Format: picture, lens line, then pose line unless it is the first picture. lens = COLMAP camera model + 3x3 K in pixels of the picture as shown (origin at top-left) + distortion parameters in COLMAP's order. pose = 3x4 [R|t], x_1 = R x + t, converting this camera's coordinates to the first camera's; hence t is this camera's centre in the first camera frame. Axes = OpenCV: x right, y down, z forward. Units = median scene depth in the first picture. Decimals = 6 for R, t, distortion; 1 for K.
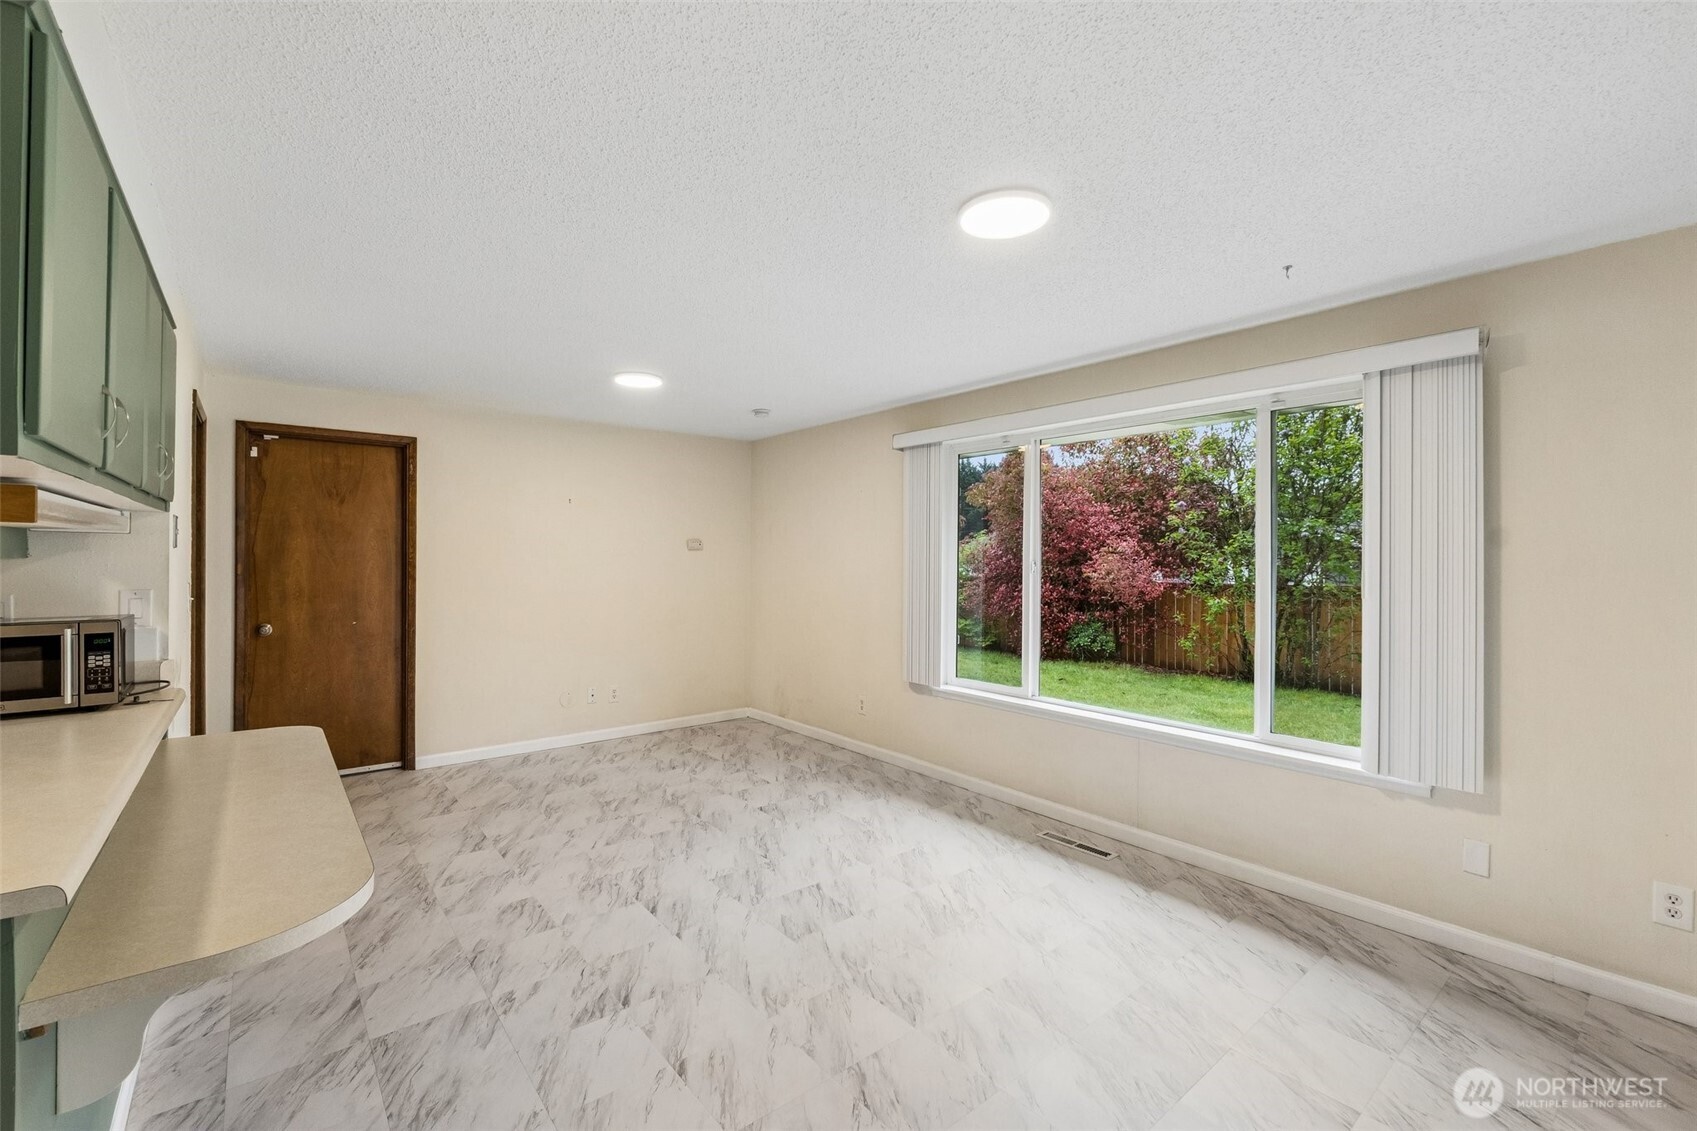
lens RADIAL K [[712.5, 0, 848.7], [0, 712.5, 560.4], [0, 0, 1]] dist [-0.011055, 0.000153]
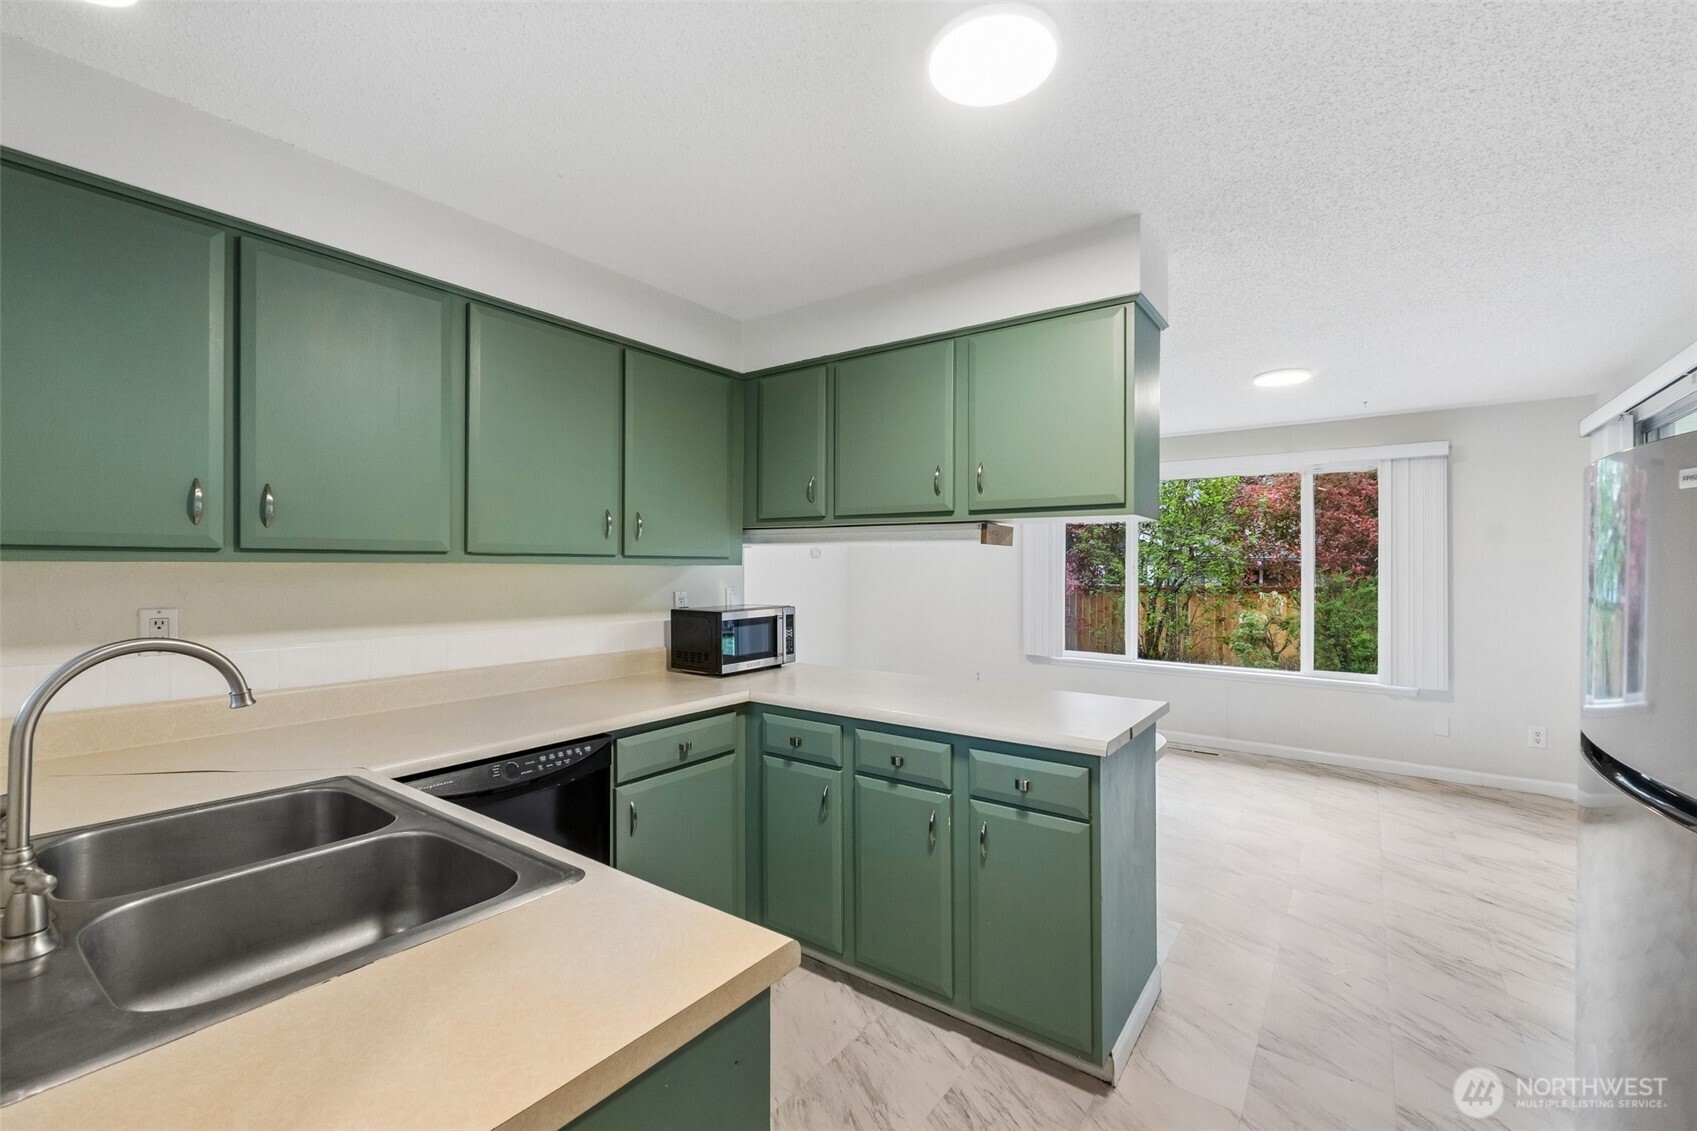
lens RADIAL K [[713.3, 0, 848.5], [0, 713.3, 565.5], [0, 0, 1]] dist [-0.002282, -0.000150]
pose [[0.967737, -0.002591, 0.251950, -0.800936], [0.002801, 0.999996, -0.000476, -0.001464], [-0.251948, 0.001166, 0.967740, -0.304662]]
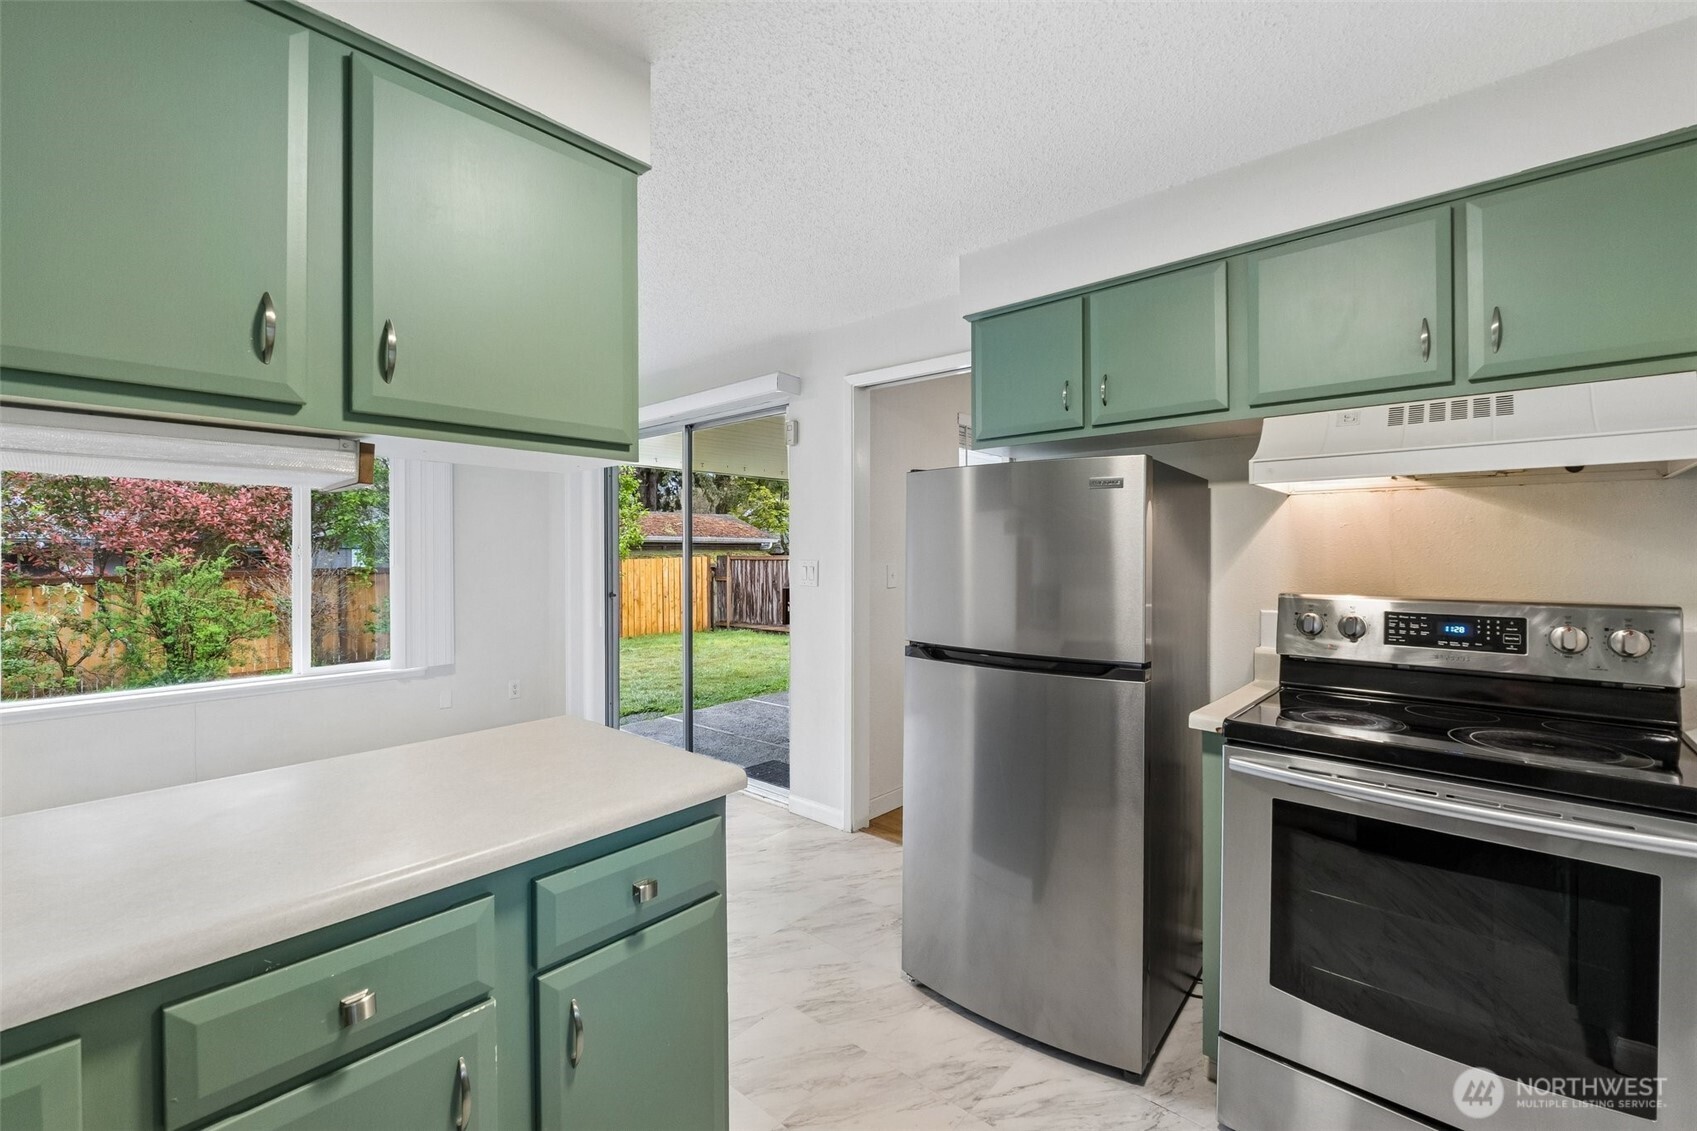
lens RADIAL K [[712.5, 0, 848.7], [0, 712.5, 560.4], [0, 0, 1]] dist [-0.011055, 0.000153]
pose [[-0.157140, -0.018610, 0.987401, -0.872725], [0.003734, 0.999804, 0.019438, 0.008333], [-0.987569, 0.006741, -0.157040, 0.162585]]
